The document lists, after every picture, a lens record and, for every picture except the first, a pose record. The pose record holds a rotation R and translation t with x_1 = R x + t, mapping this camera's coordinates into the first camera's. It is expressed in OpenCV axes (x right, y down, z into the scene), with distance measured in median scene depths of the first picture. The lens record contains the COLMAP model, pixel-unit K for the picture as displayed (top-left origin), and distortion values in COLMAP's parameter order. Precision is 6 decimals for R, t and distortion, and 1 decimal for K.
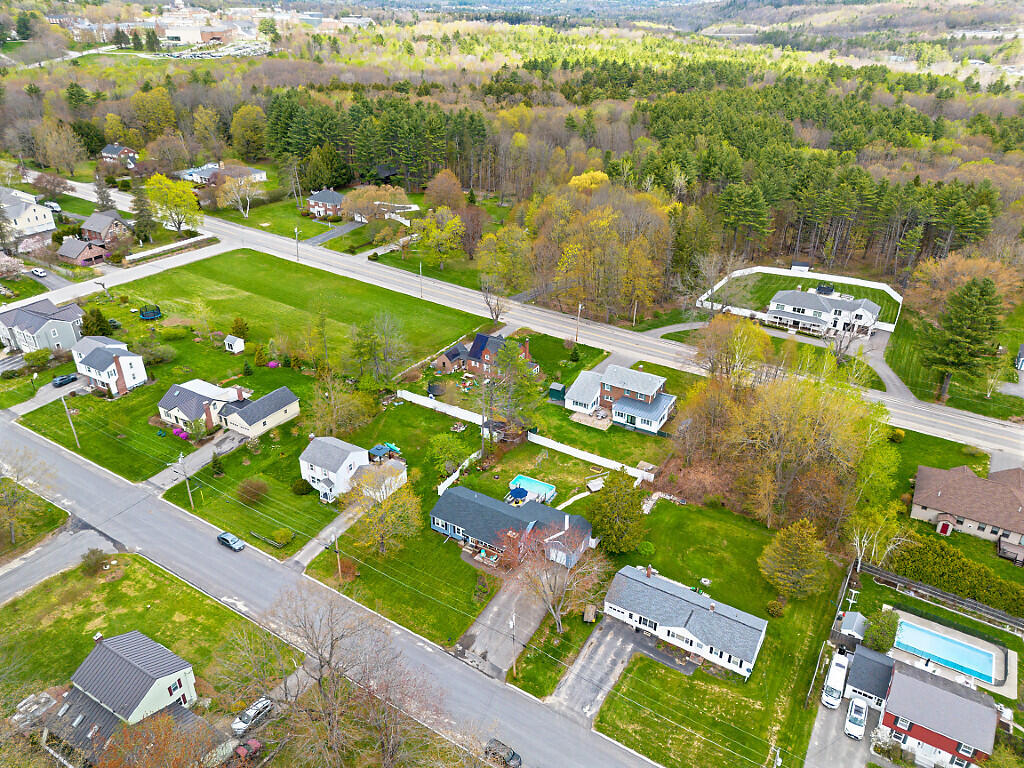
lens RADIAL K [[728.2, 0, 509.2], [0, 728.2, 370.0], [0, 0, 1]] dist [0.060398, -0.046890]
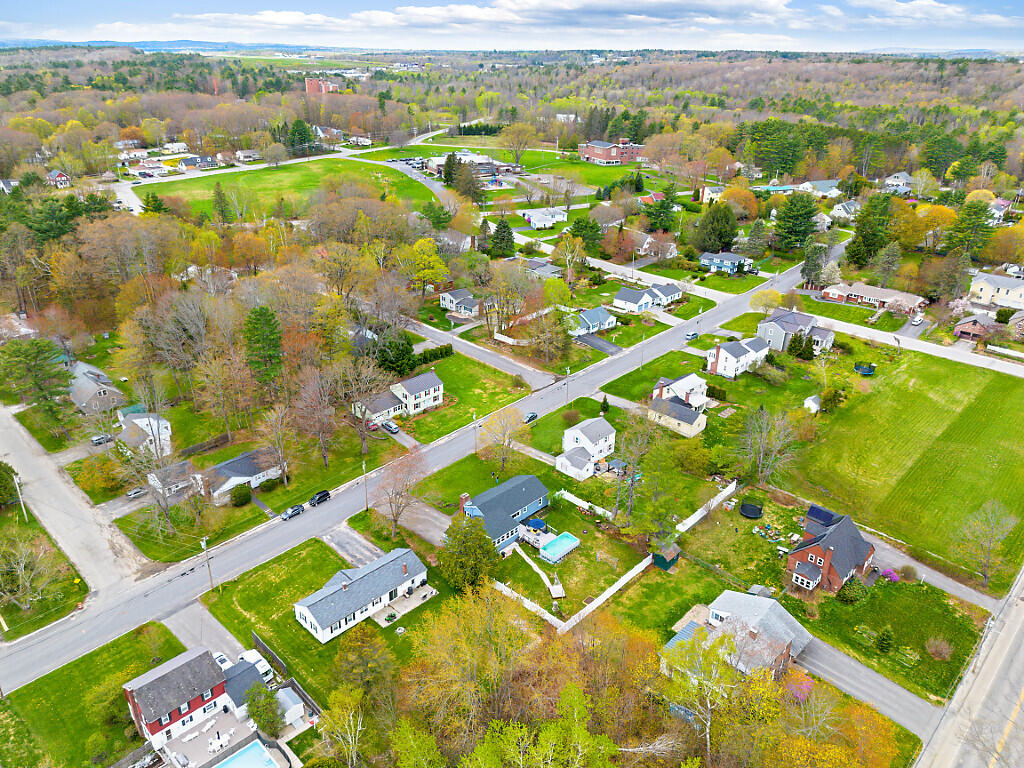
lens RADIAL K [[728.2, 0, 509.2], [0, 728.2, 370.0], [0, 0, 1]] dist [0.060398, -0.046890]
pose [[-0.228302, 0.371147, -0.900071, 0.816329], [-0.456731, 0.775617, 0.435678, -0.415353], [0.859811, 0.510556, -0.007560, 0.751100]]
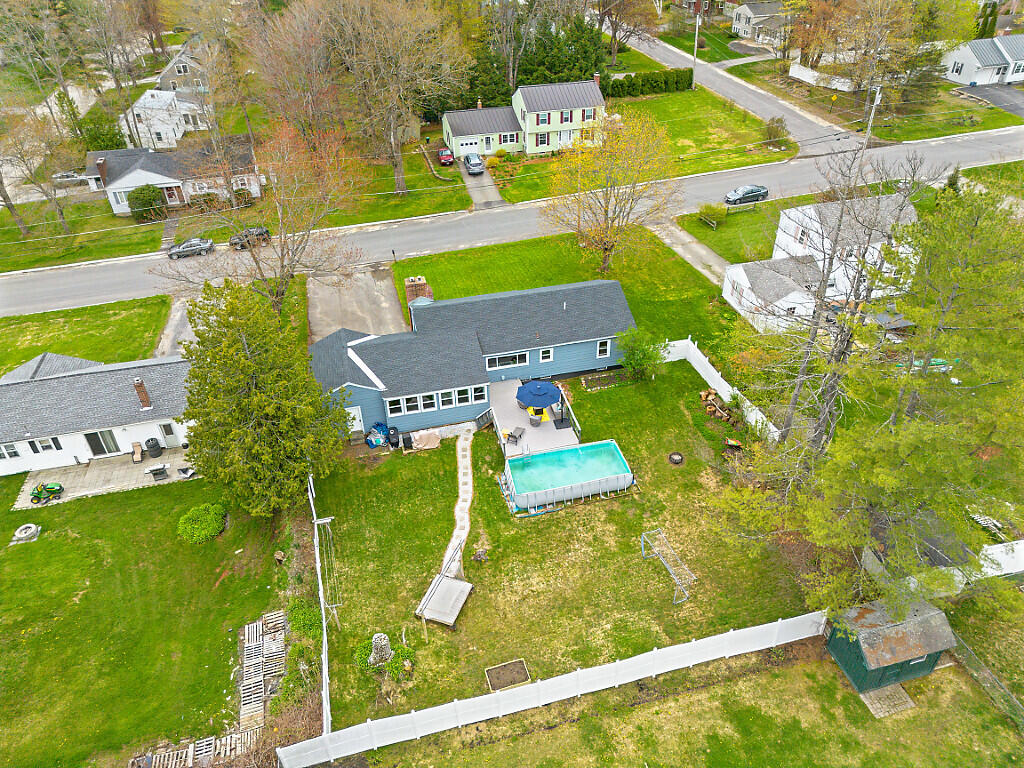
lens RADIAL K [[728.2, 0, 509.2], [0, 728.2, 370.0], [0, 0, 1]] dist [0.060398, -0.046890]
pose [[-0.713335, 0.398502, -0.576498, 0.213081], [-0.303204, 0.566144, 0.766517, -0.119147], [0.631839, 0.721580, -0.283023, 0.963036]]
